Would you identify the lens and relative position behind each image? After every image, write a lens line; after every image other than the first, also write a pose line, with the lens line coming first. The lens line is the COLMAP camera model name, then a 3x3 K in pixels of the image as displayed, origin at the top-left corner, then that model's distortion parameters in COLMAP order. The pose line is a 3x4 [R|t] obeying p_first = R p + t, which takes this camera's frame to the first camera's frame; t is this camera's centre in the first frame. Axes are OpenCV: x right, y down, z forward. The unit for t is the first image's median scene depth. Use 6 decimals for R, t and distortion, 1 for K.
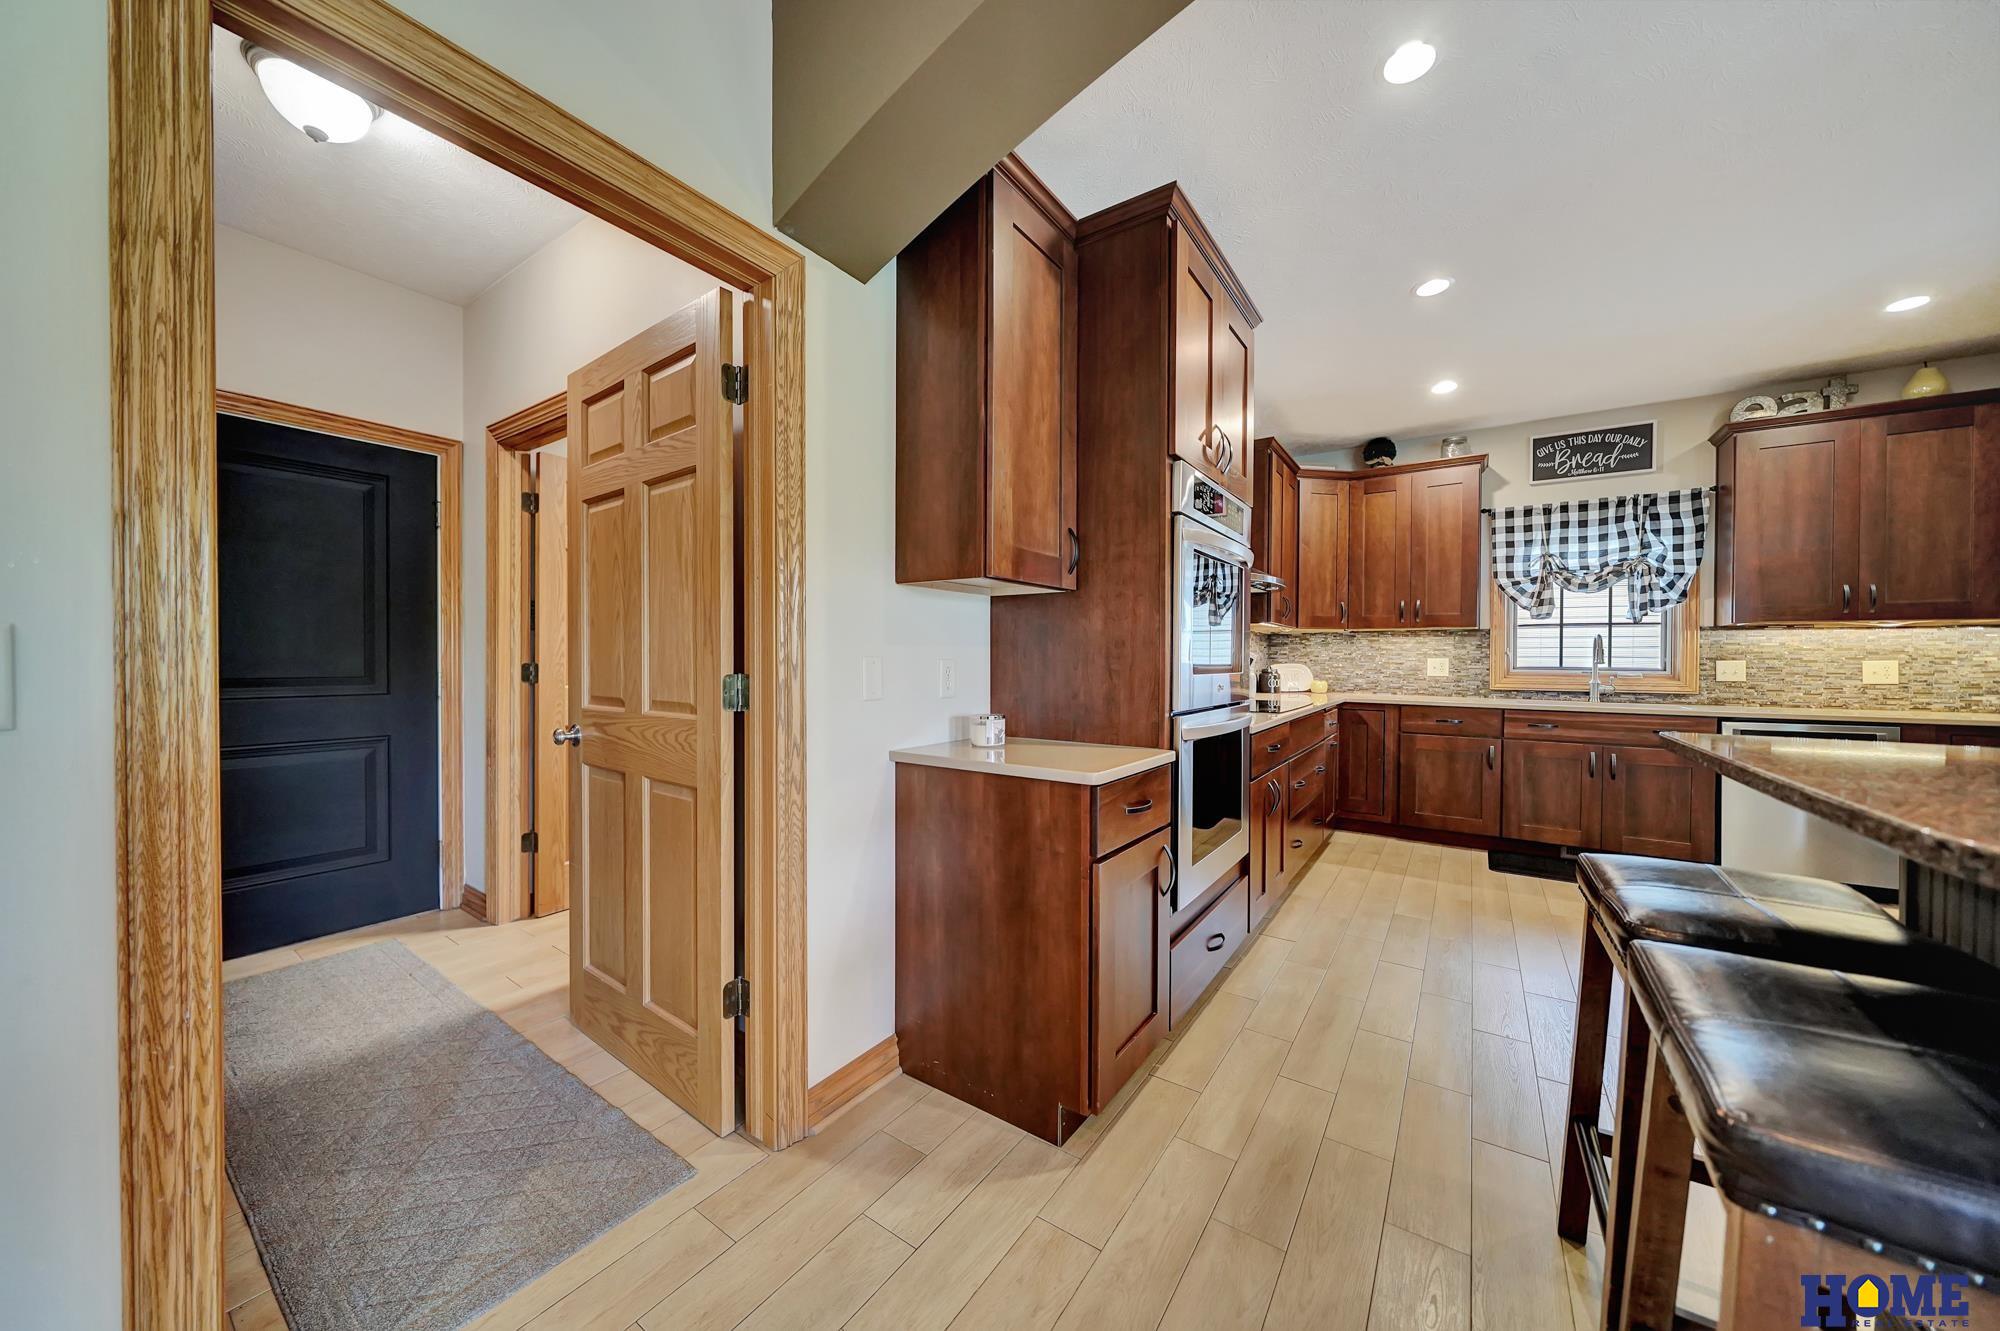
lens RADIAL K [[683.7, 0, 1000.0], [0, 683.7, 665.5], [0, 0, 1]] dist [-0.009976, 0.000088]
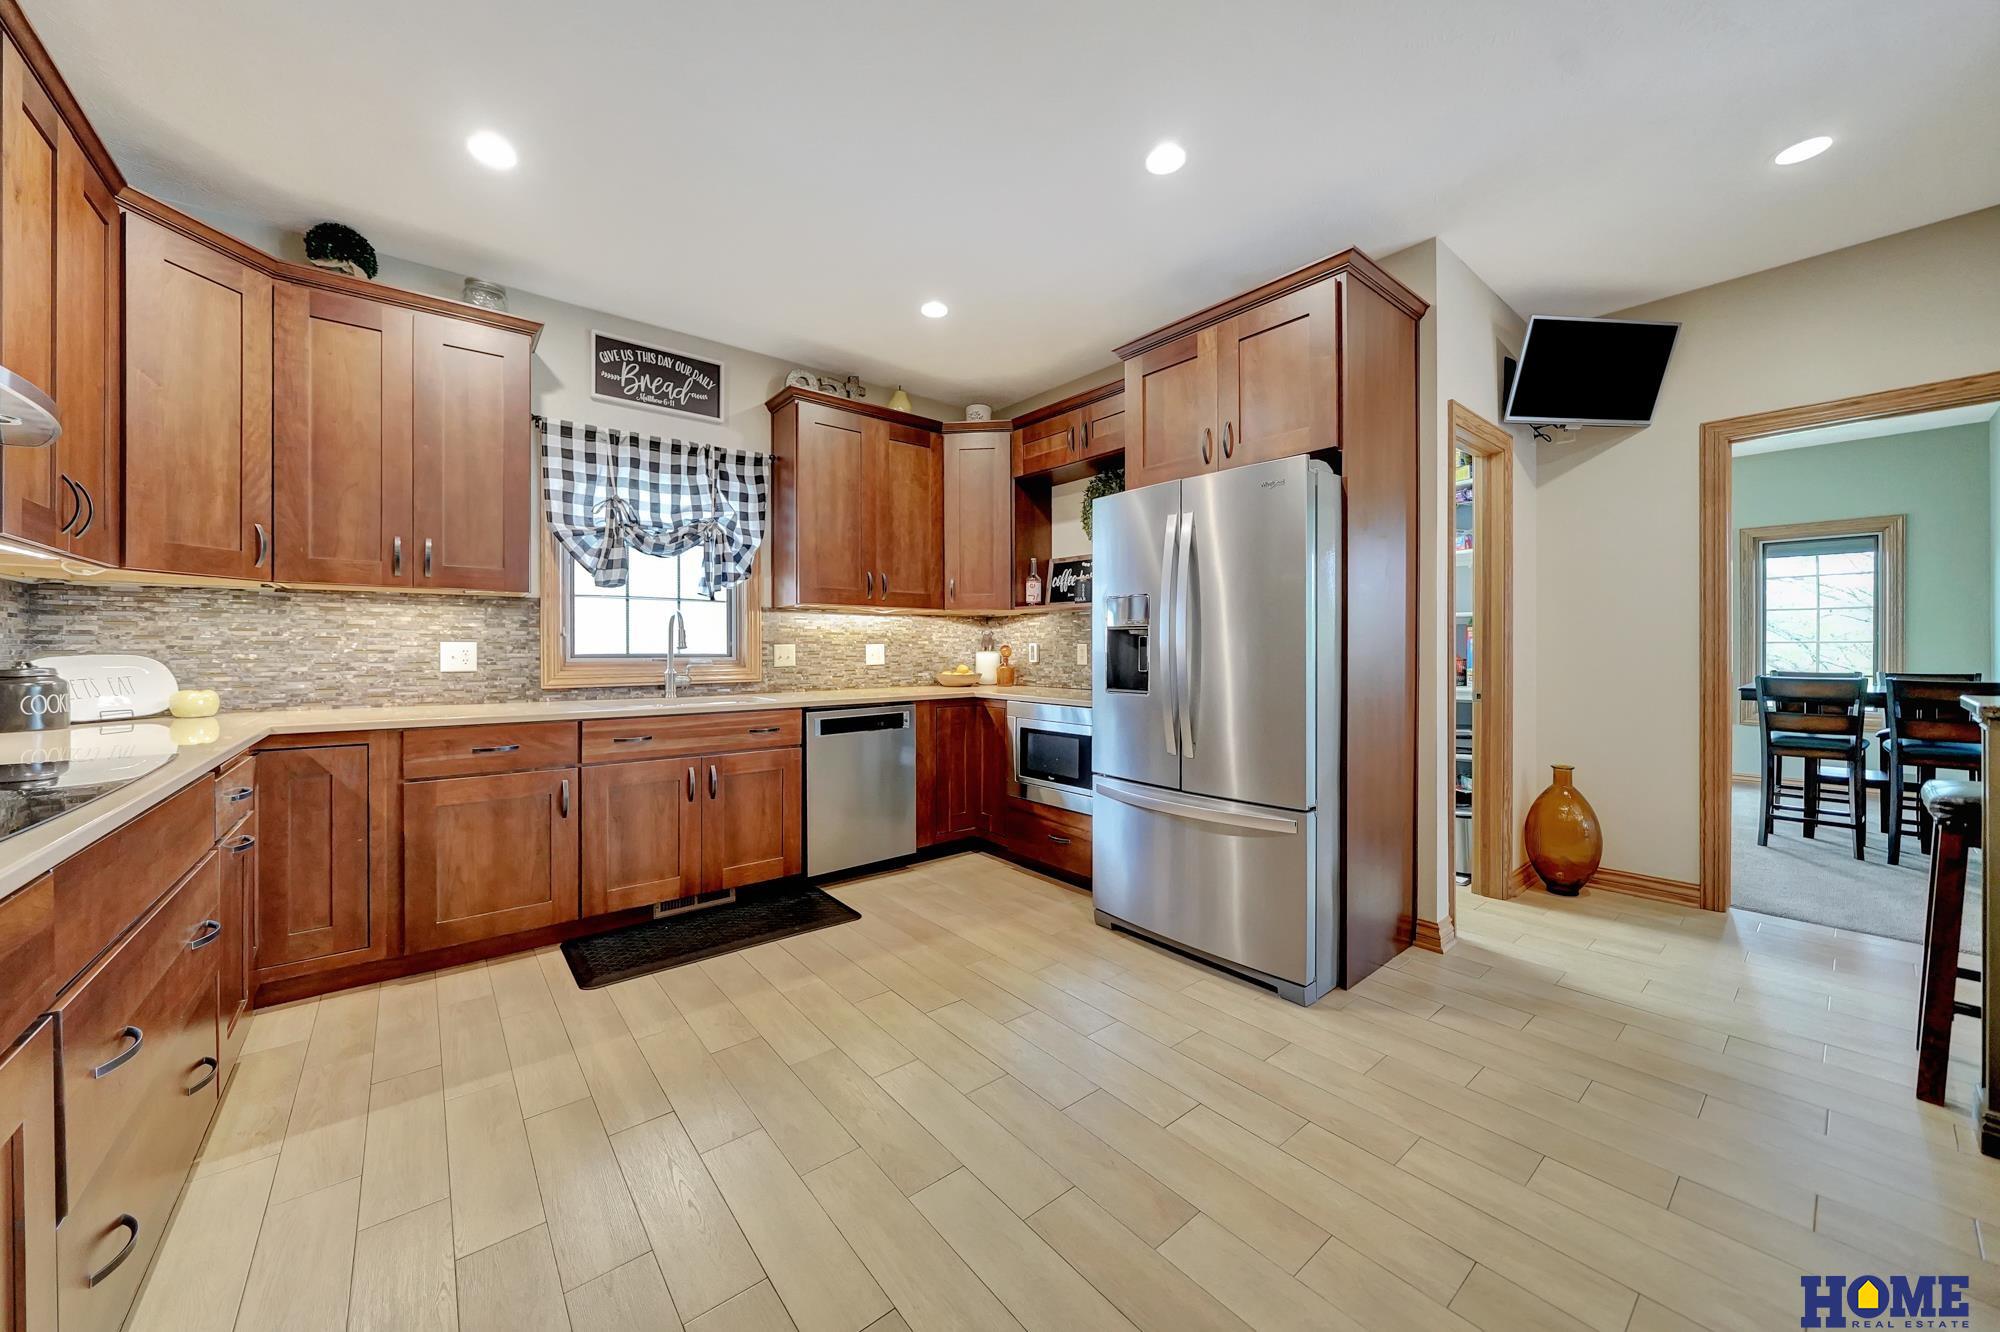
lens RADIAL K [[706.9, 0, 968.6], [0, 706.9, 648.4], [0, 0, 1]] dist [-0.000359, -0.000013]
pose [[0.296561, -0.006334, 0.954993, 0.209250], [0.012682, 0.999916, 0.002694, -0.000899], [-0.954930, 0.011313, 0.296617, 0.448437]]
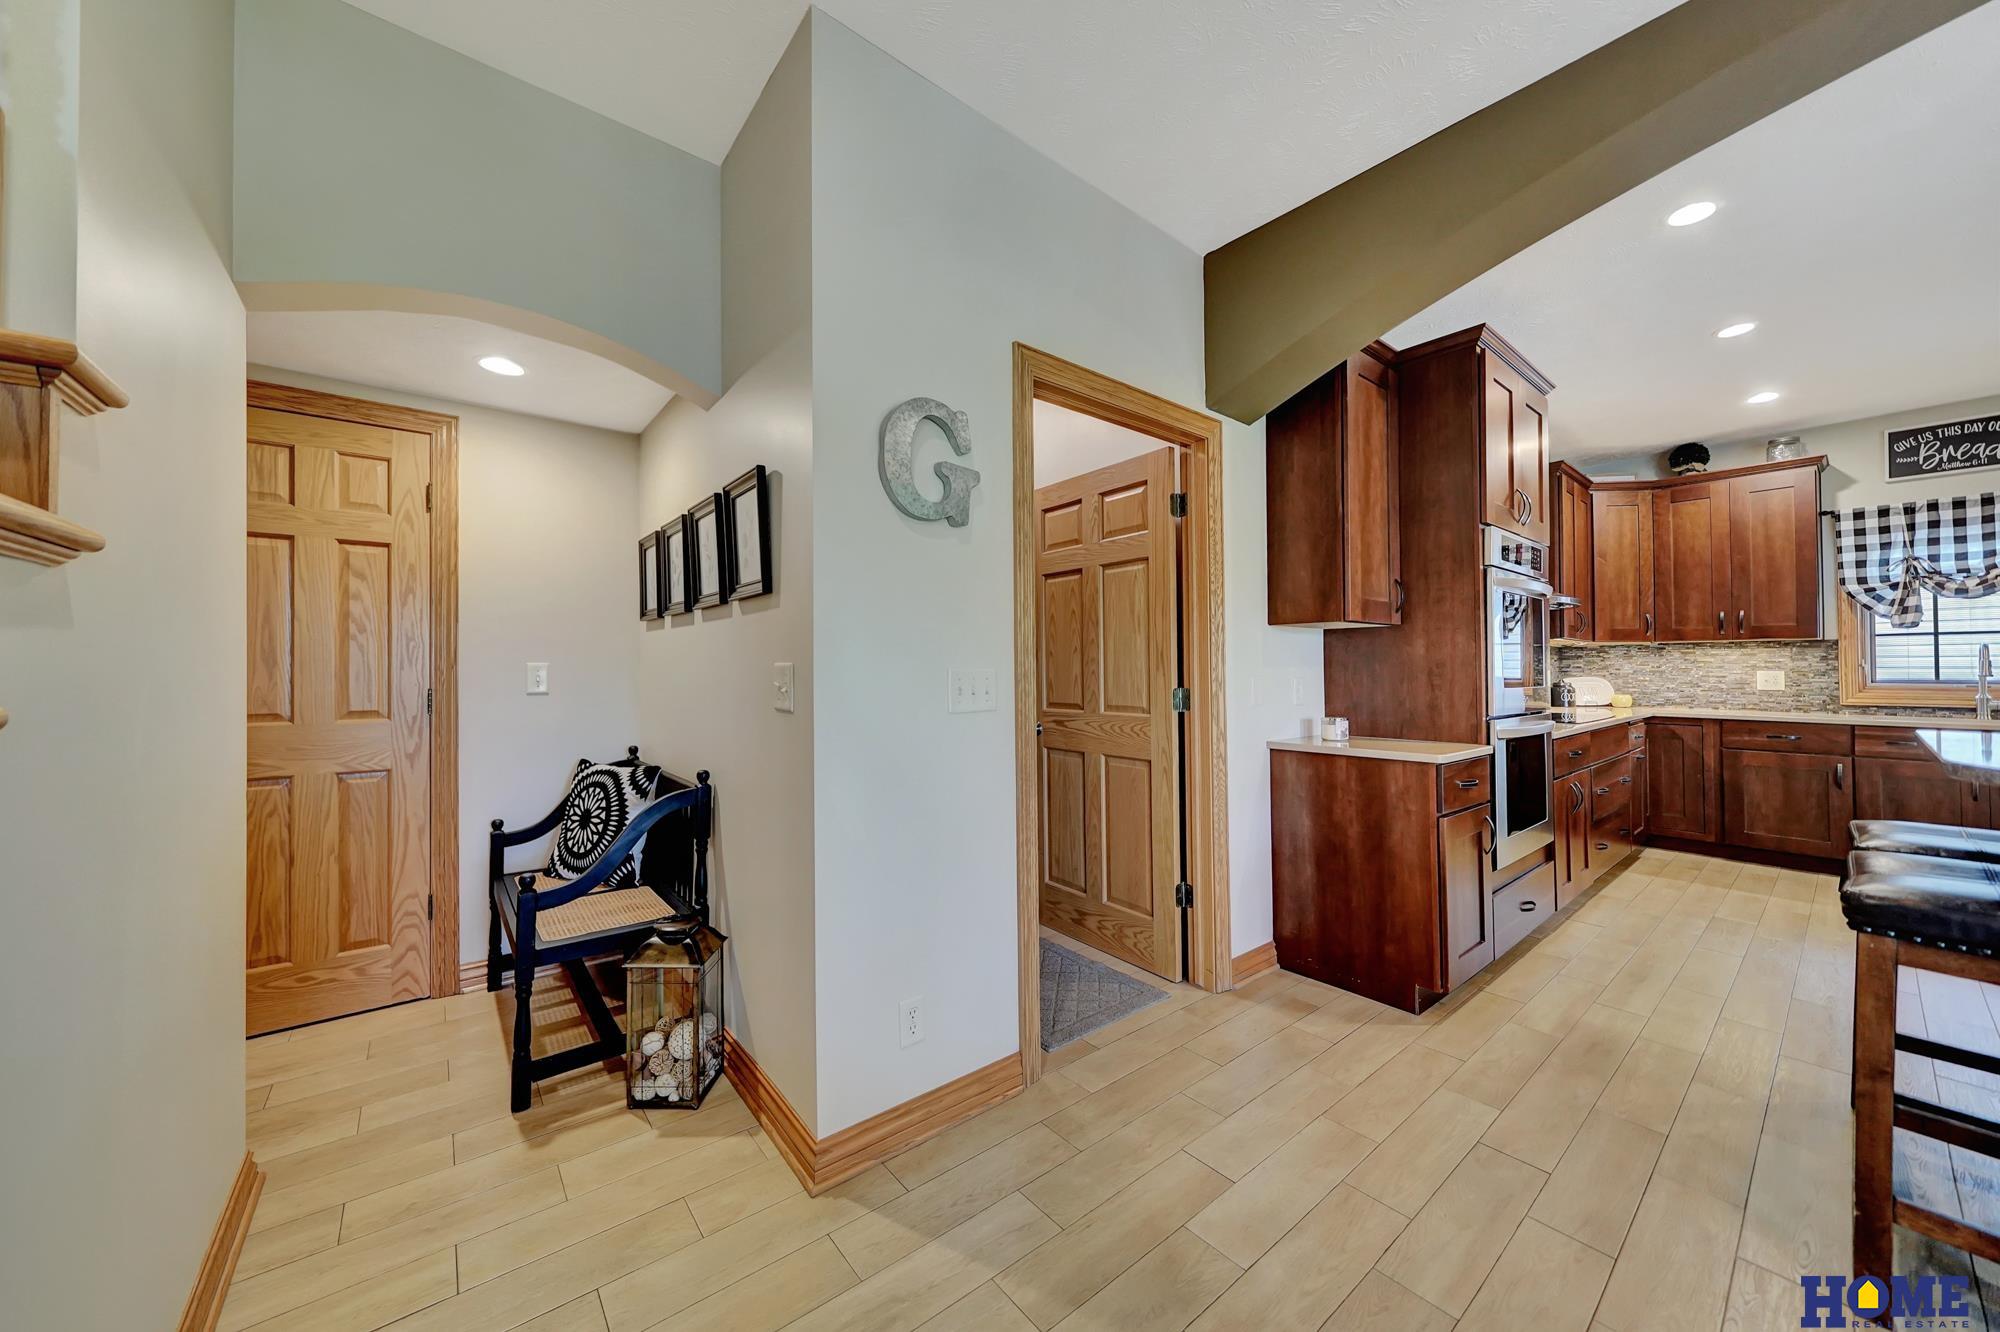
lens RADIAL K [[721.8, 0, 992.1], [0, 721.8, 659.9], [0, 0, 1]] dist [-0.010138, 0.000056]
pose [[0.960224, -0.012146, -0.278966, -0.135608], [0.004341, 0.999582, -0.028577, -0.002692], [0.279196, 0.026230, 0.959876, -0.290644]]
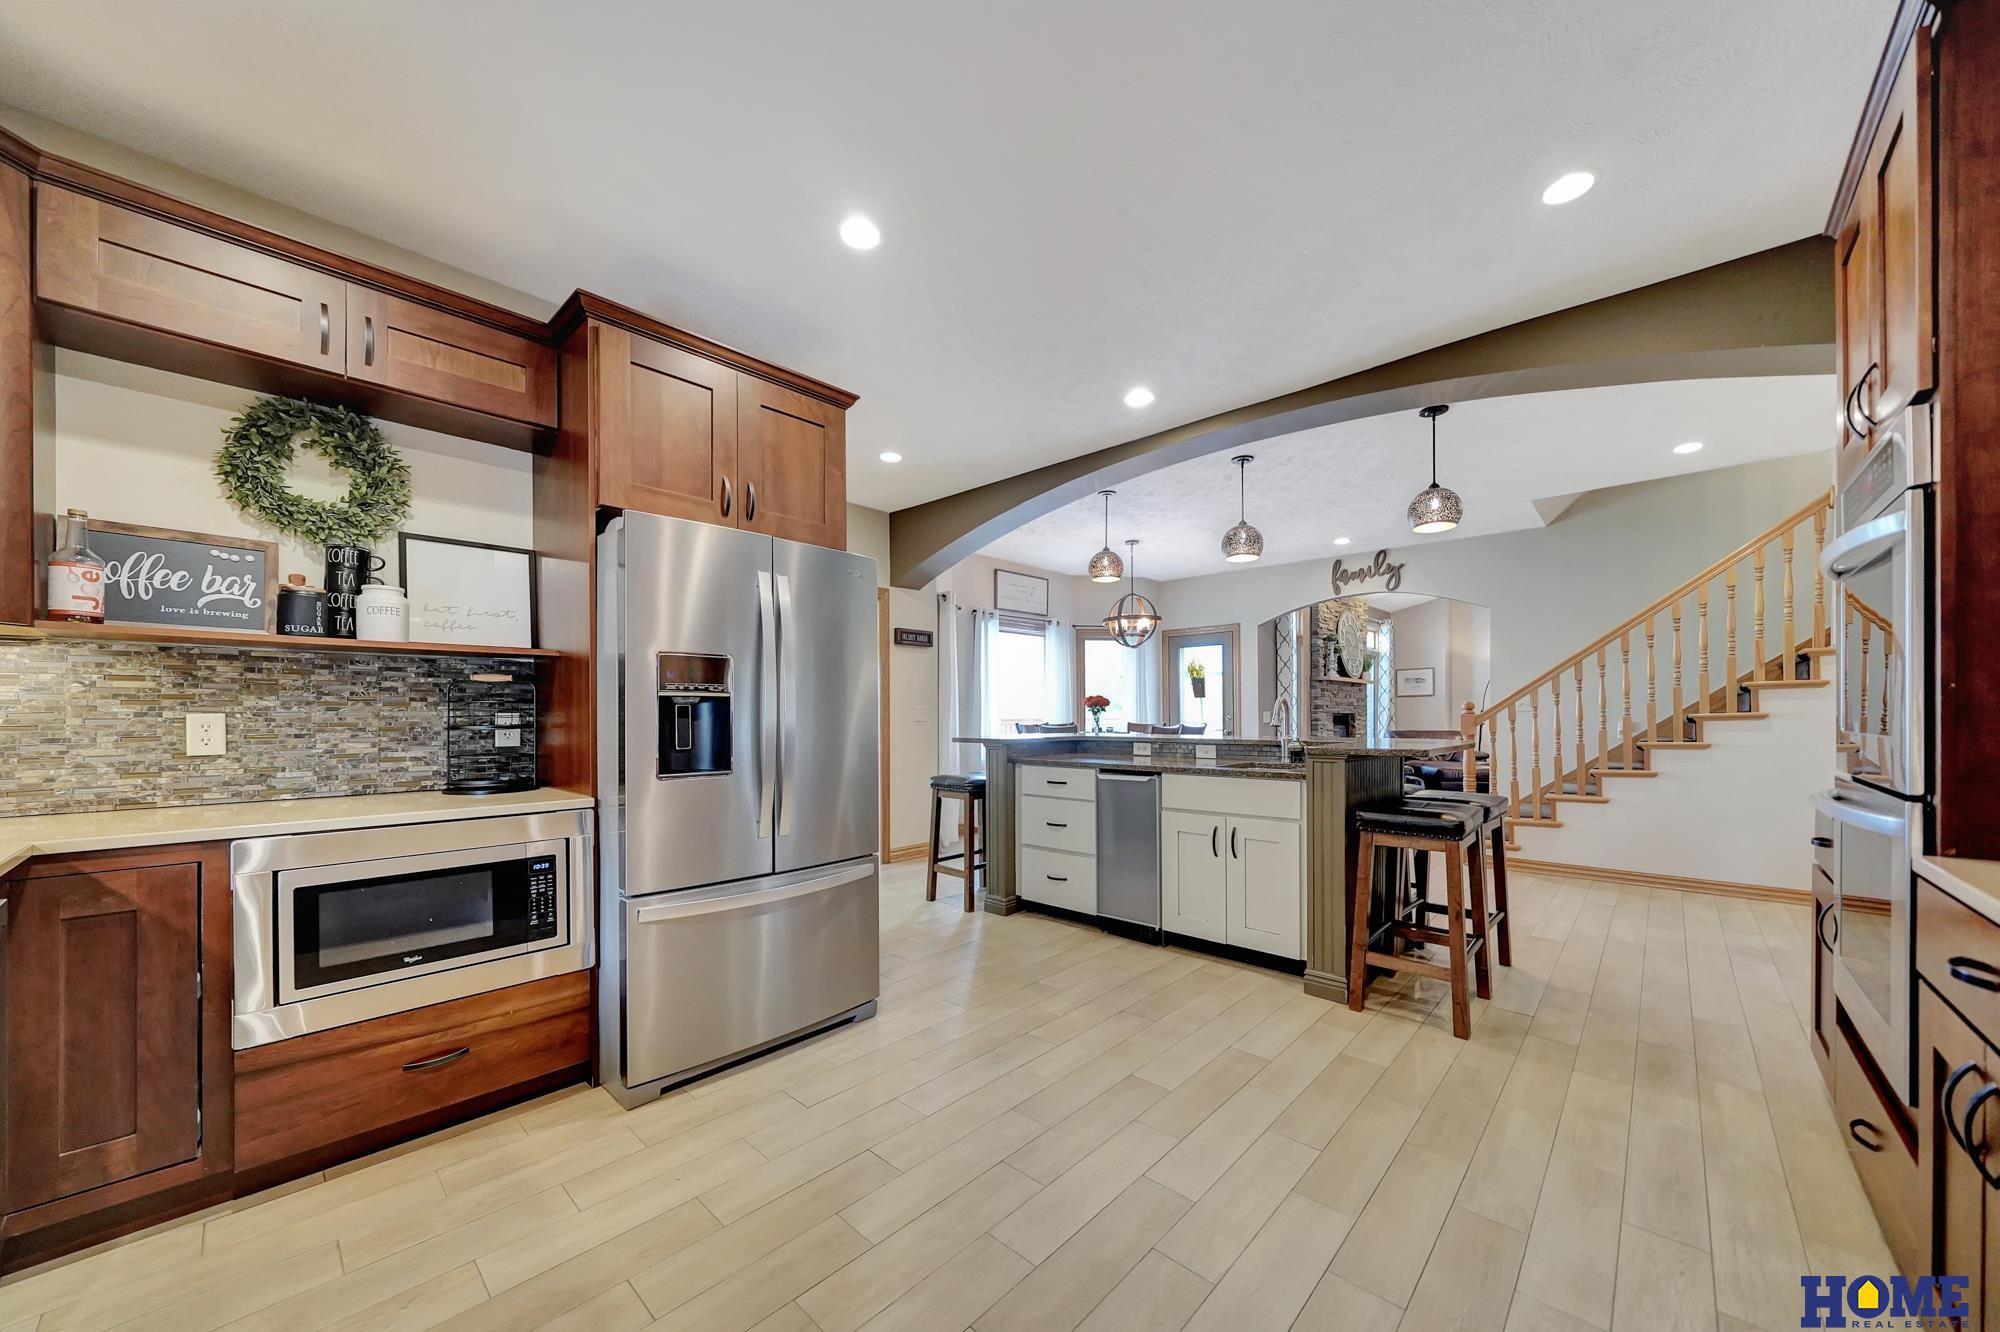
lens RADIAL K [[704.2, 0, 1006.7], [0, 704.2, 711.3], [0, 0, 1]] dist [-0.001312, -0.000003]
pose [[-0.989327, -0.002387, 0.145696, 0.597348], [-0.001279, 0.999970, 0.007697, -0.008043], [-0.145710, 0.007429, -0.989299, 1.007681]]
